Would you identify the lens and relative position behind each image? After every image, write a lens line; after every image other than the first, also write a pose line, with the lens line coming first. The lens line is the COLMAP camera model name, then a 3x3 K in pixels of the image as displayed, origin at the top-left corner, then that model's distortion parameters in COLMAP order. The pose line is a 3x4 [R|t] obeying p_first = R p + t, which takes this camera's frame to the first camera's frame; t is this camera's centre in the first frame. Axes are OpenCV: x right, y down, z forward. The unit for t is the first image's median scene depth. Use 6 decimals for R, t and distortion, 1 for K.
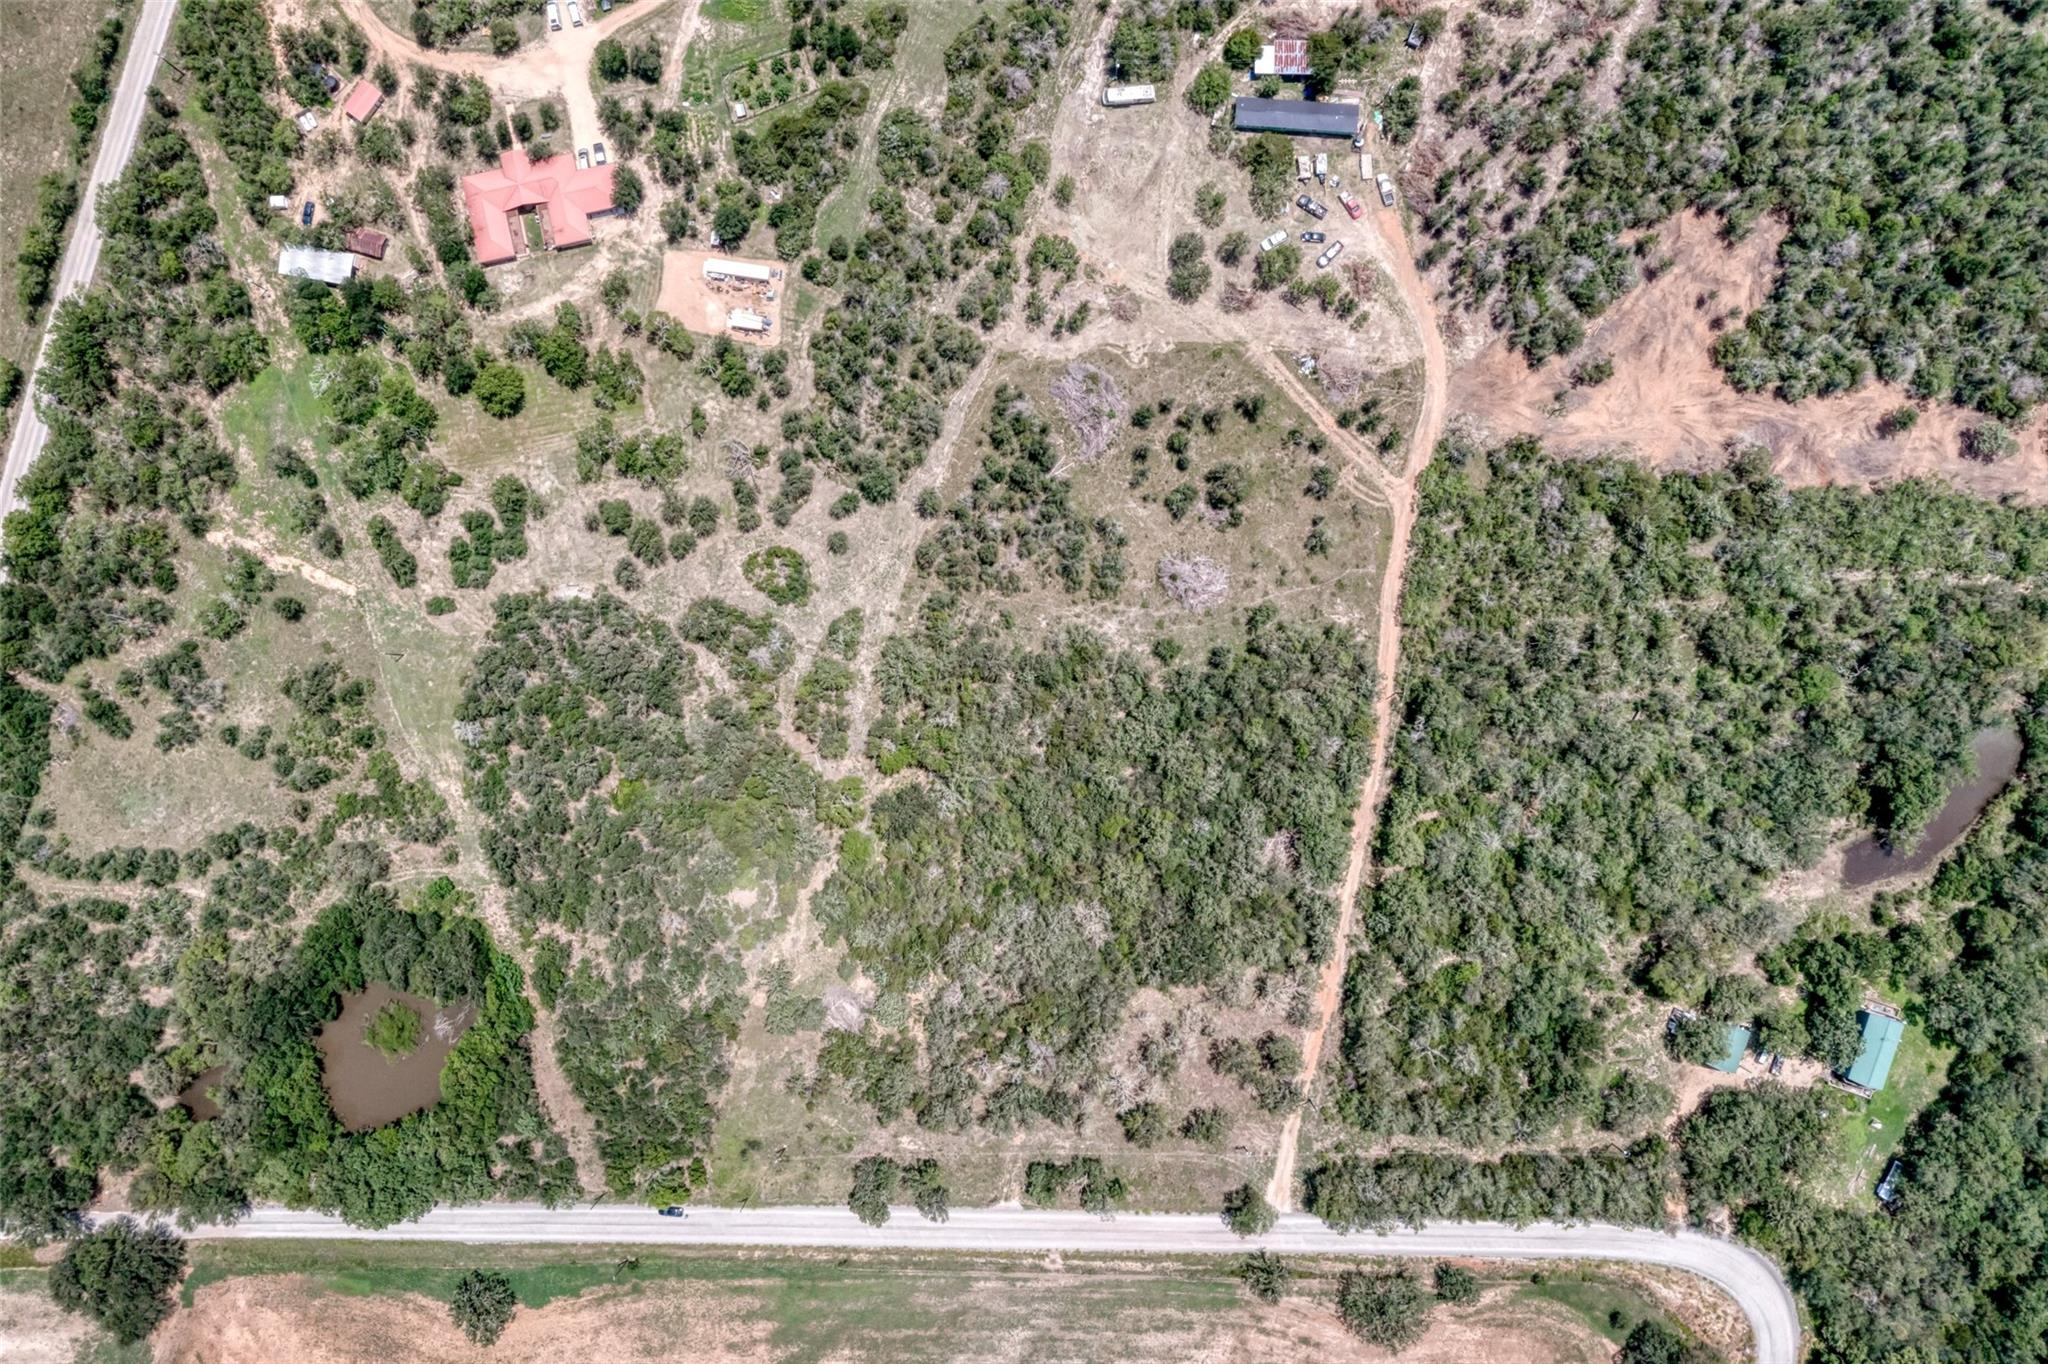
lens RADIAL K [[1615.3, 0, 1026.8], [0, 1615.3, 665.1], [0, 0, 1]] dist [-0.019276, -0.005334]
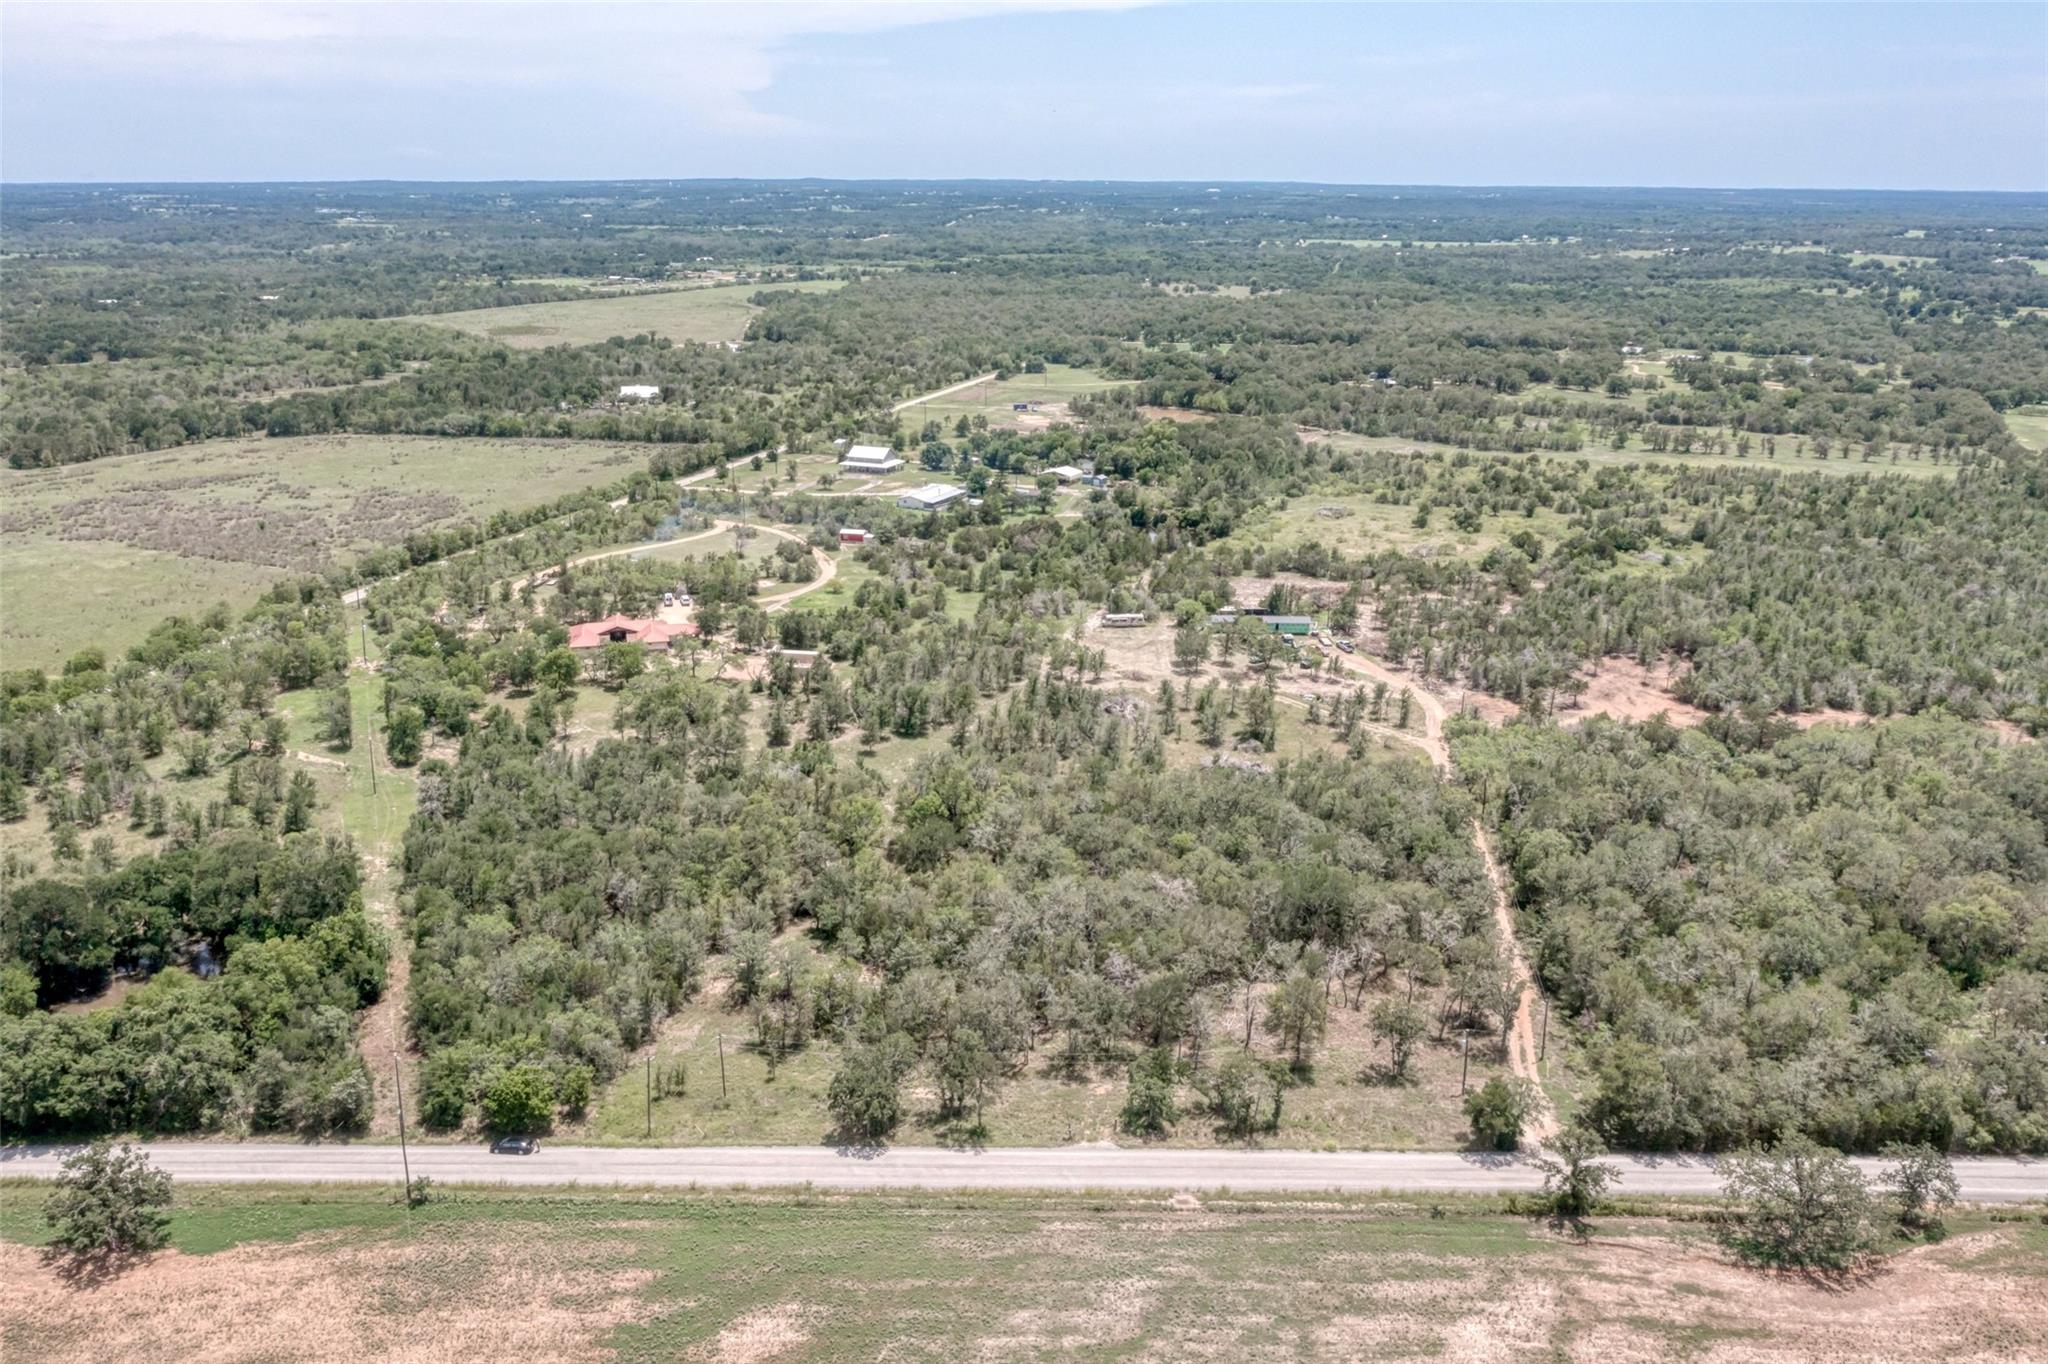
lens RADIAL K [[1615.3, 0, 1026.8], [0, 1615.3, 665.1], [0, 0, 1]] dist [-0.019276, -0.005334]
pose [[0.999250, 0.002615, 0.038642, -0.059327], [0.036042, 0.302460, -0.952481, 0.840518], [-0.014178, 0.953159, 0.302138, 0.657111]]
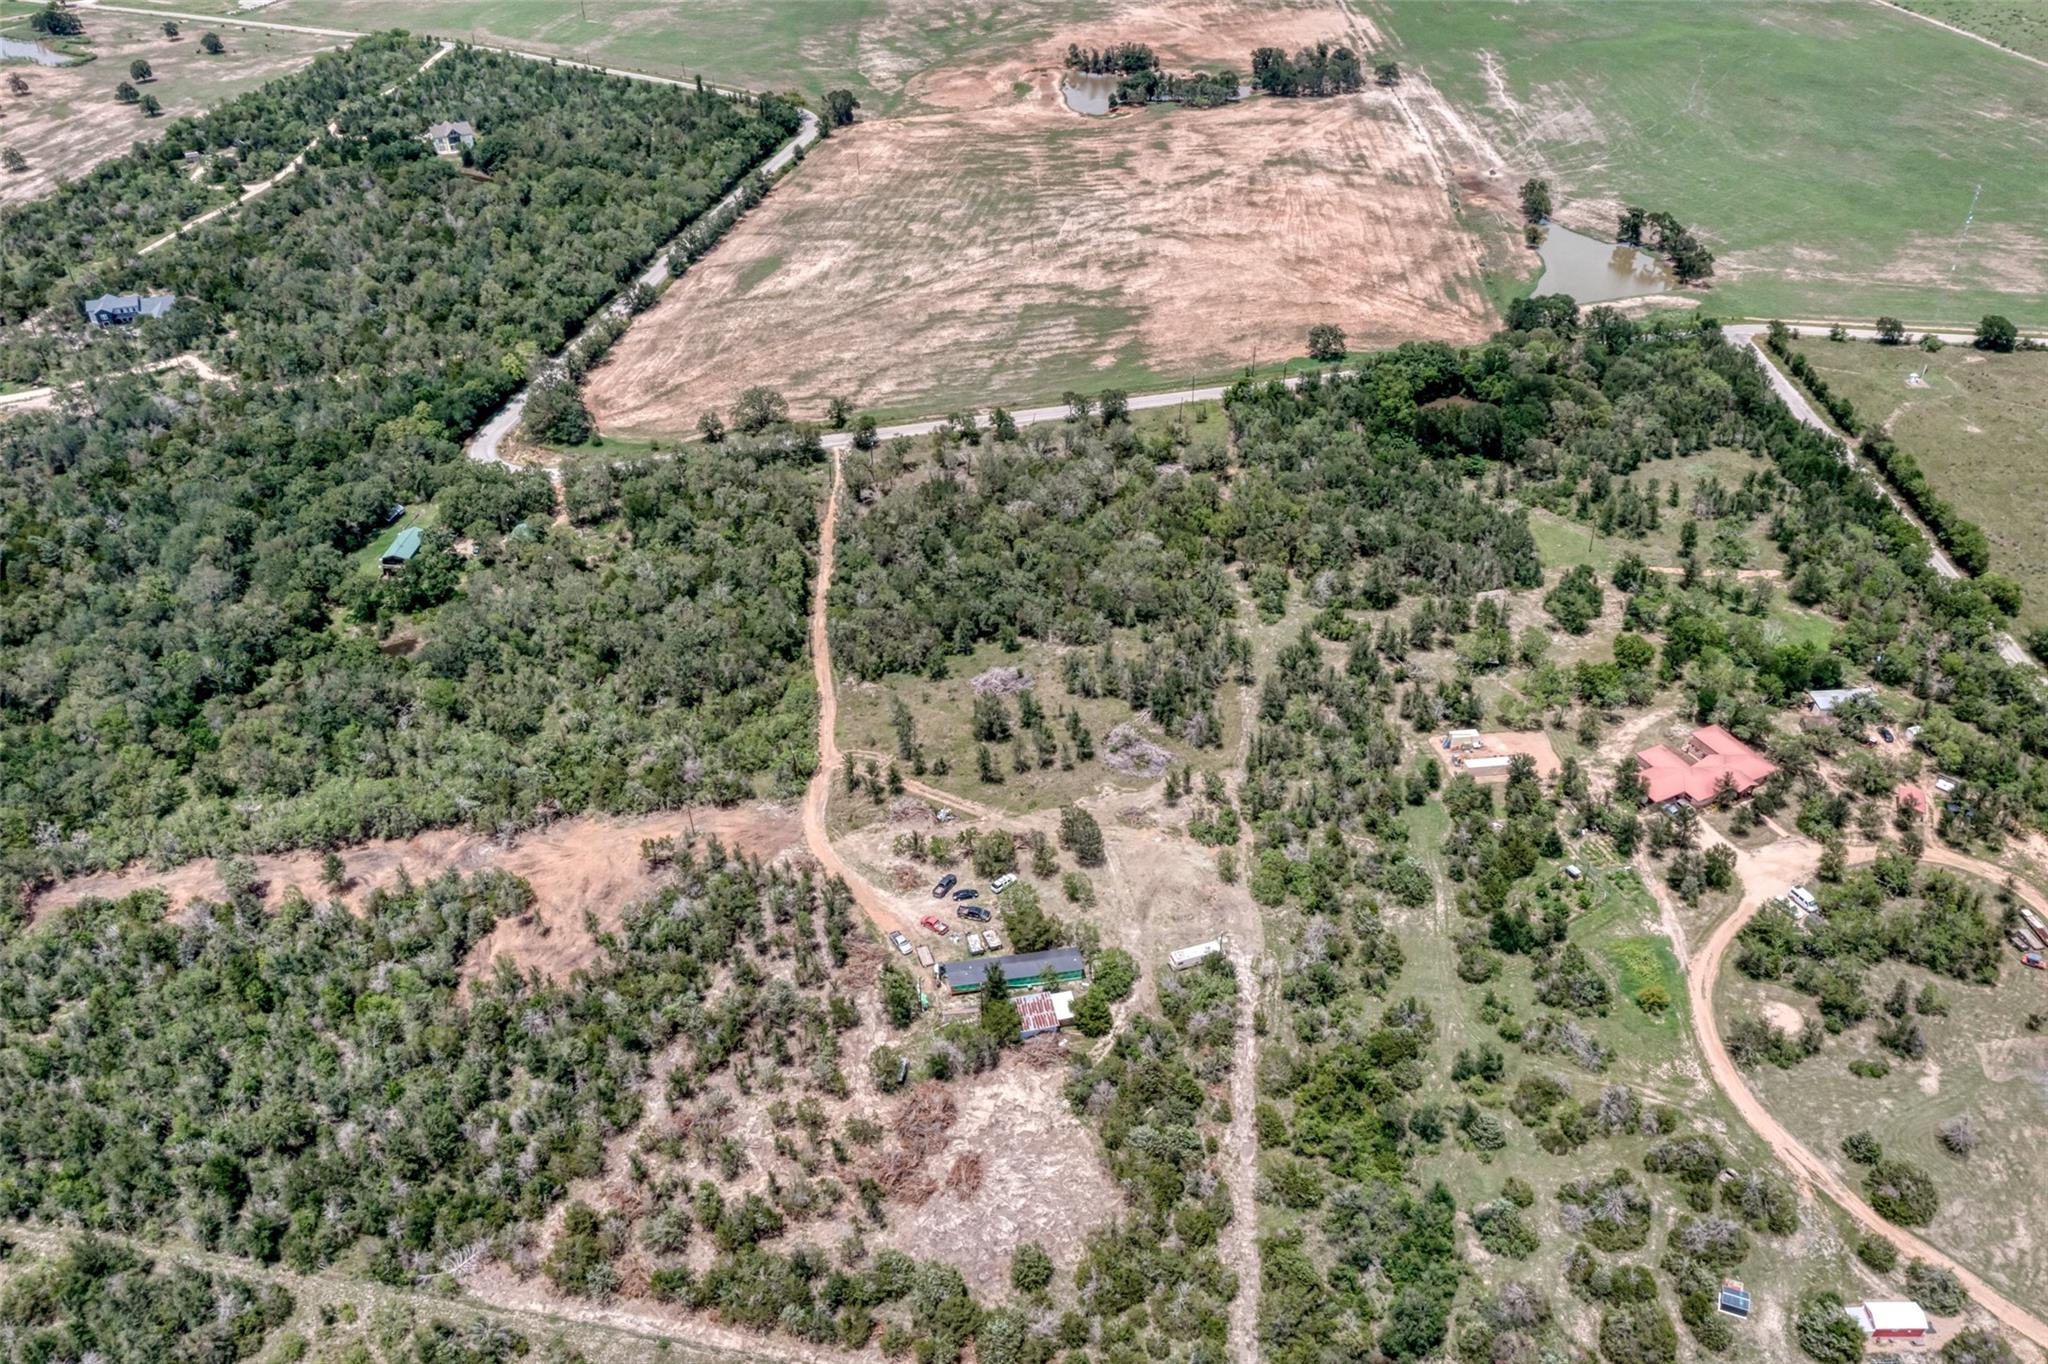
lens RADIAL K [[1624.6, 0, 1017.1], [0, 1624.6, 672.2], [0, 0, 1]] dist [-0.008598, -0.006844]
pose [[-0.969564, 0.146754, -0.195980, 0.318878], [-0.244583, -0.544123, 0.802564, -0.977830], [0.011143, 0.826071, 0.563456, 0.349488]]
